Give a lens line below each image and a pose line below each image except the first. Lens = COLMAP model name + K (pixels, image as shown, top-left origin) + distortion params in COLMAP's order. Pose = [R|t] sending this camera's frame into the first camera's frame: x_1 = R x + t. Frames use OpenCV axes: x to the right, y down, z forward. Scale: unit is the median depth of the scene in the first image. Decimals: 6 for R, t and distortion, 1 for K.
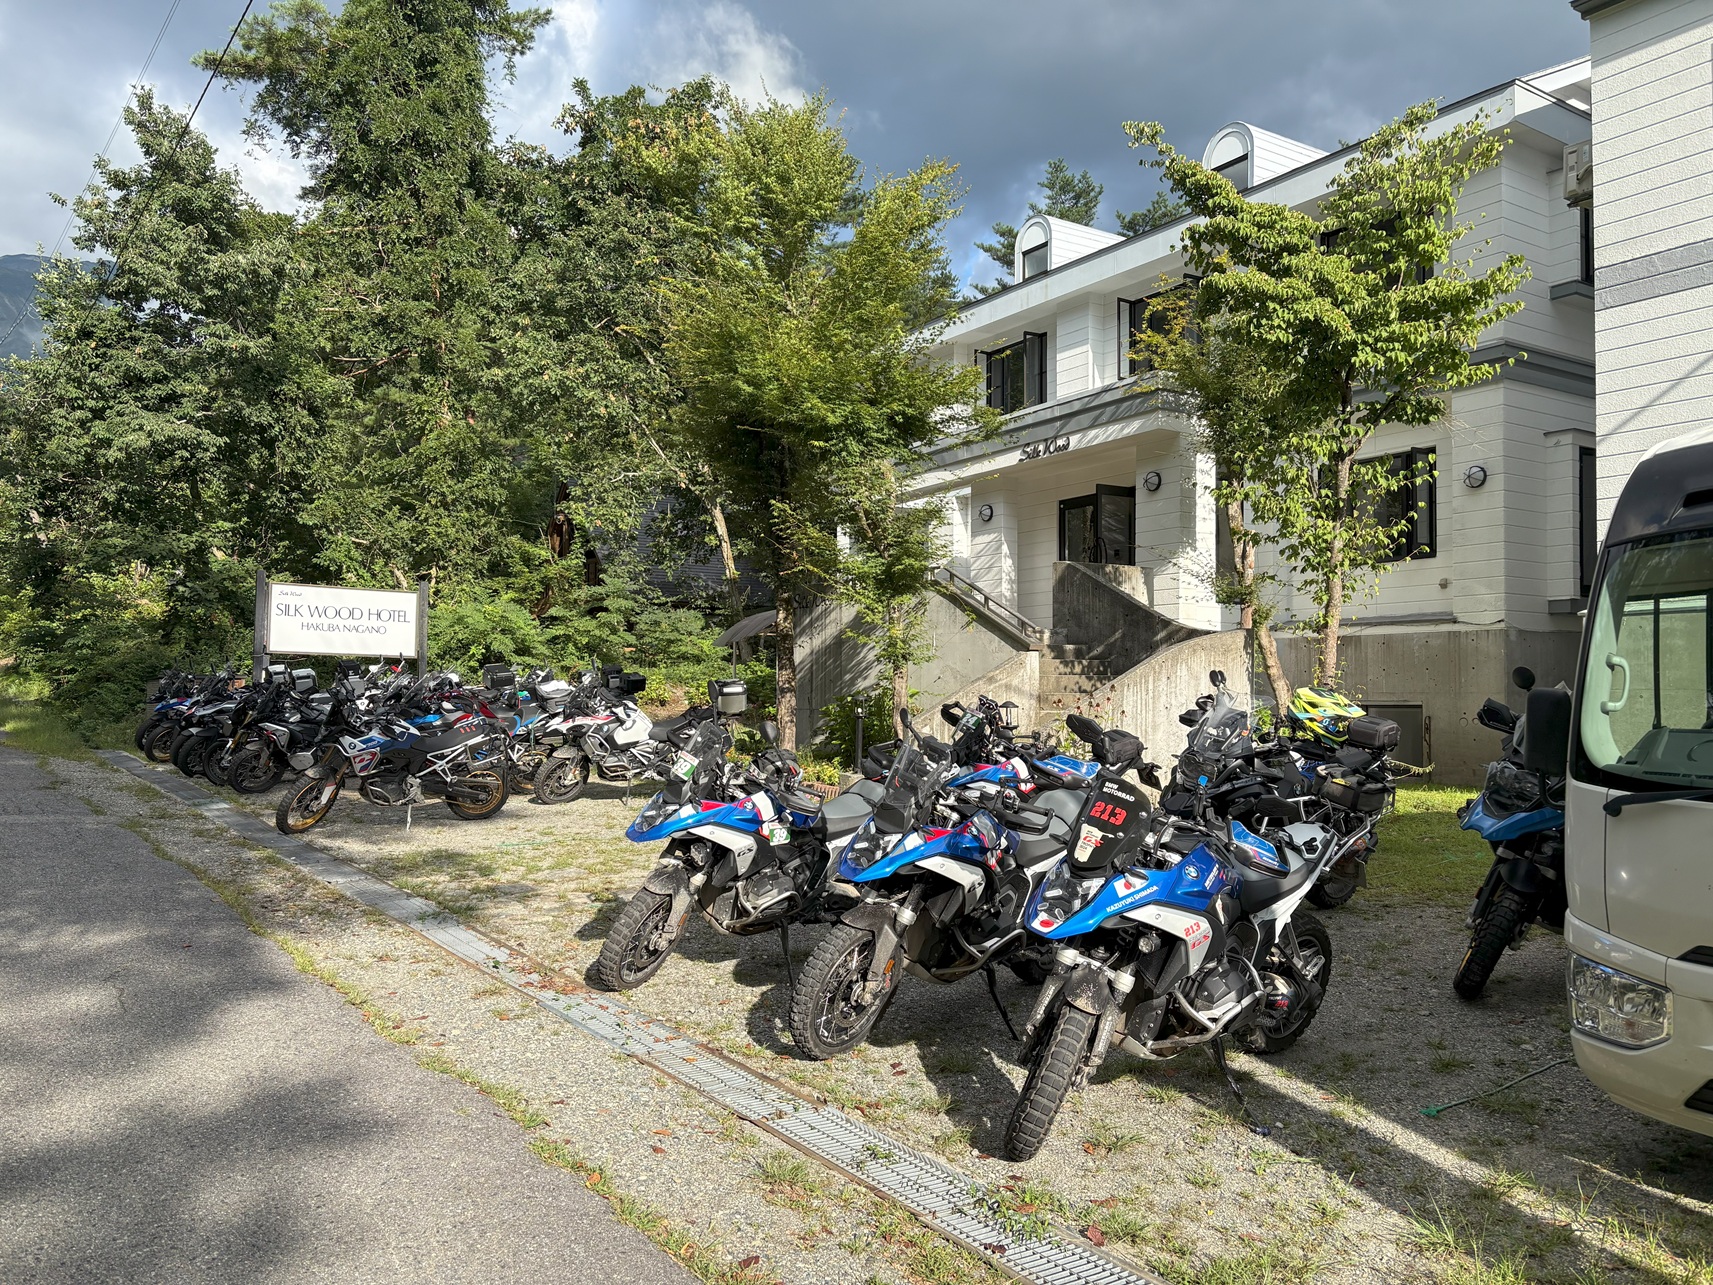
lens RADIAL K [[1364.7, 0, 856.5], [0, 1364.7, 642.5], [0, 0, 1]] dist [-0.004238, -0.041272]
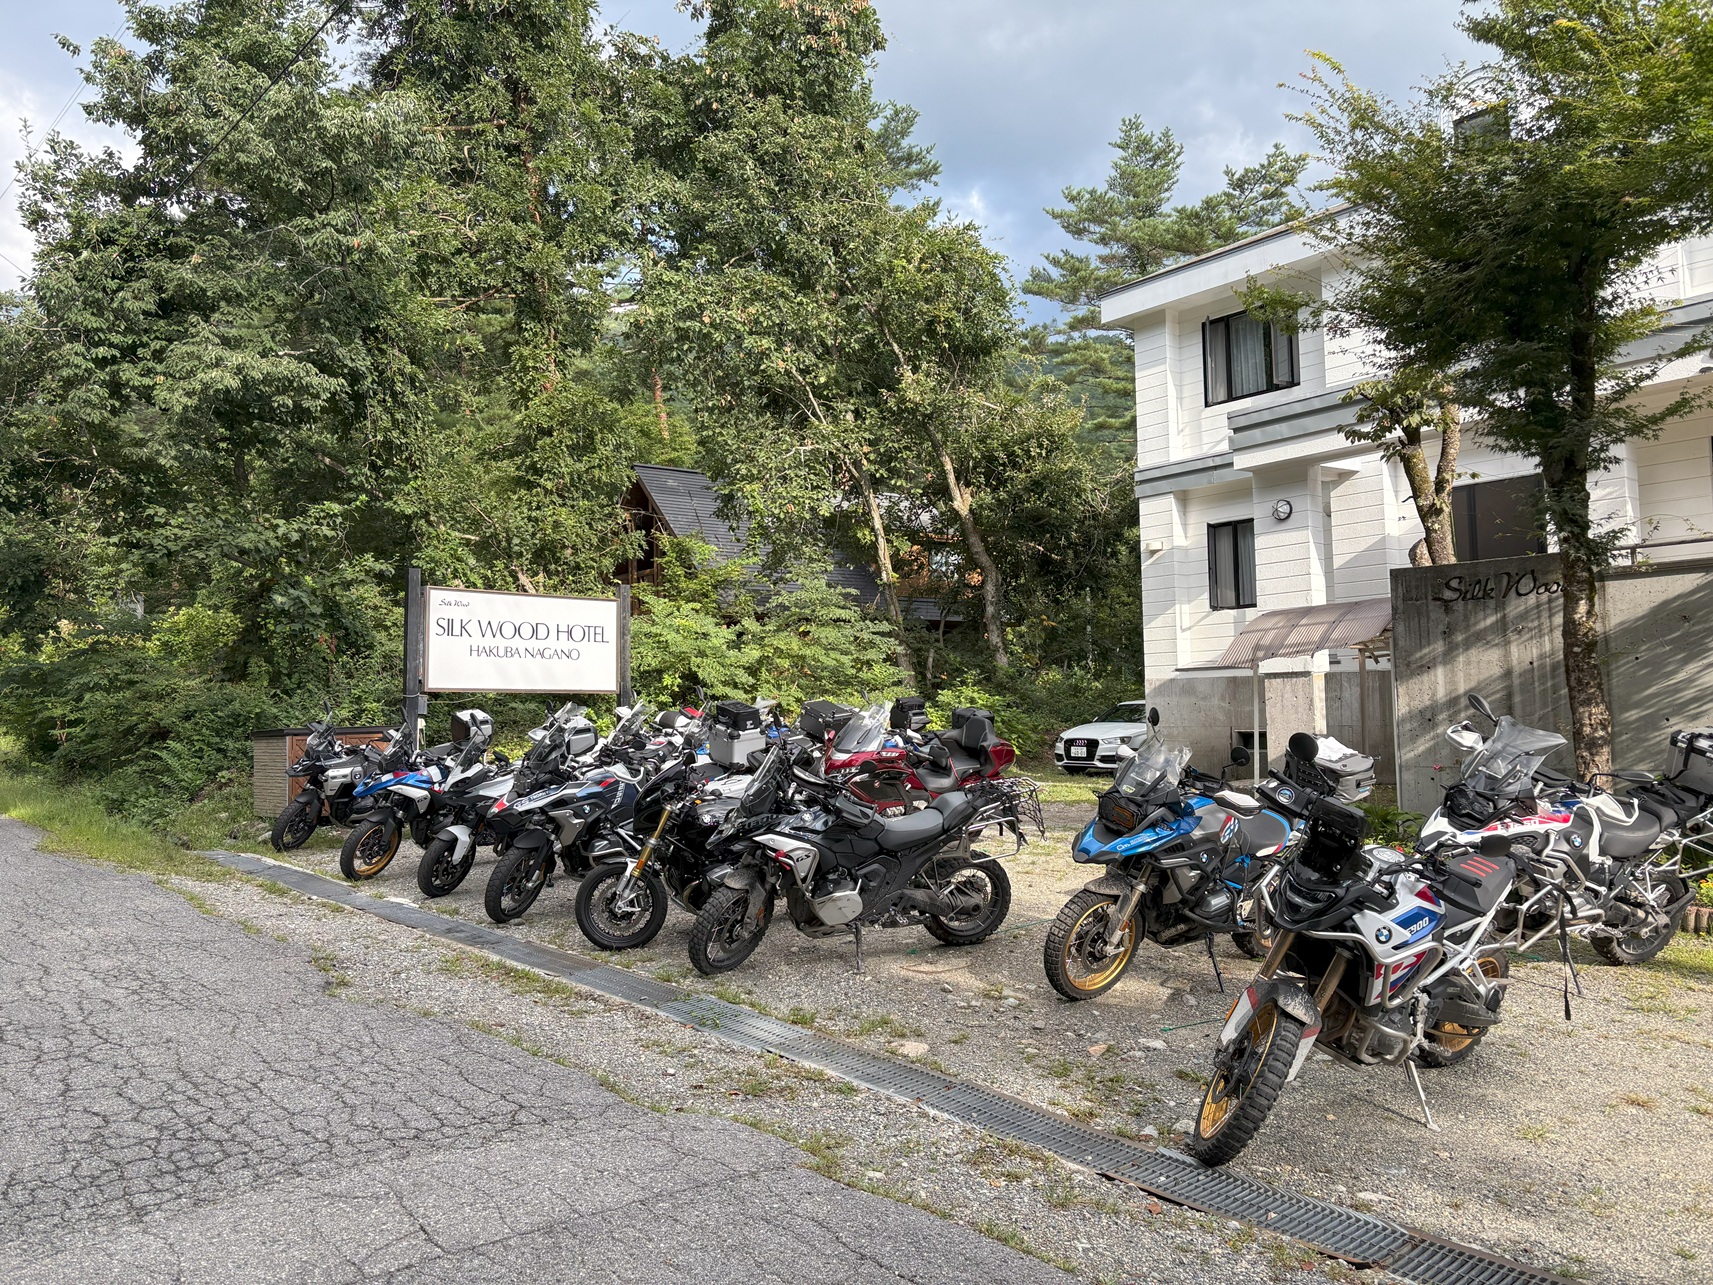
lens RADIAL K [[1364.7, 0, 856.5], [0, 1364.7, 642.5], [0, 0, 1]] dist [-0.004238, -0.041272]
pose [[0.995899, -0.019444, 0.088354, -0.238339], [0.020597, 0.999714, -0.012157, -0.003315], [-0.088093, 0.013927, 0.996015, 0.261124]]
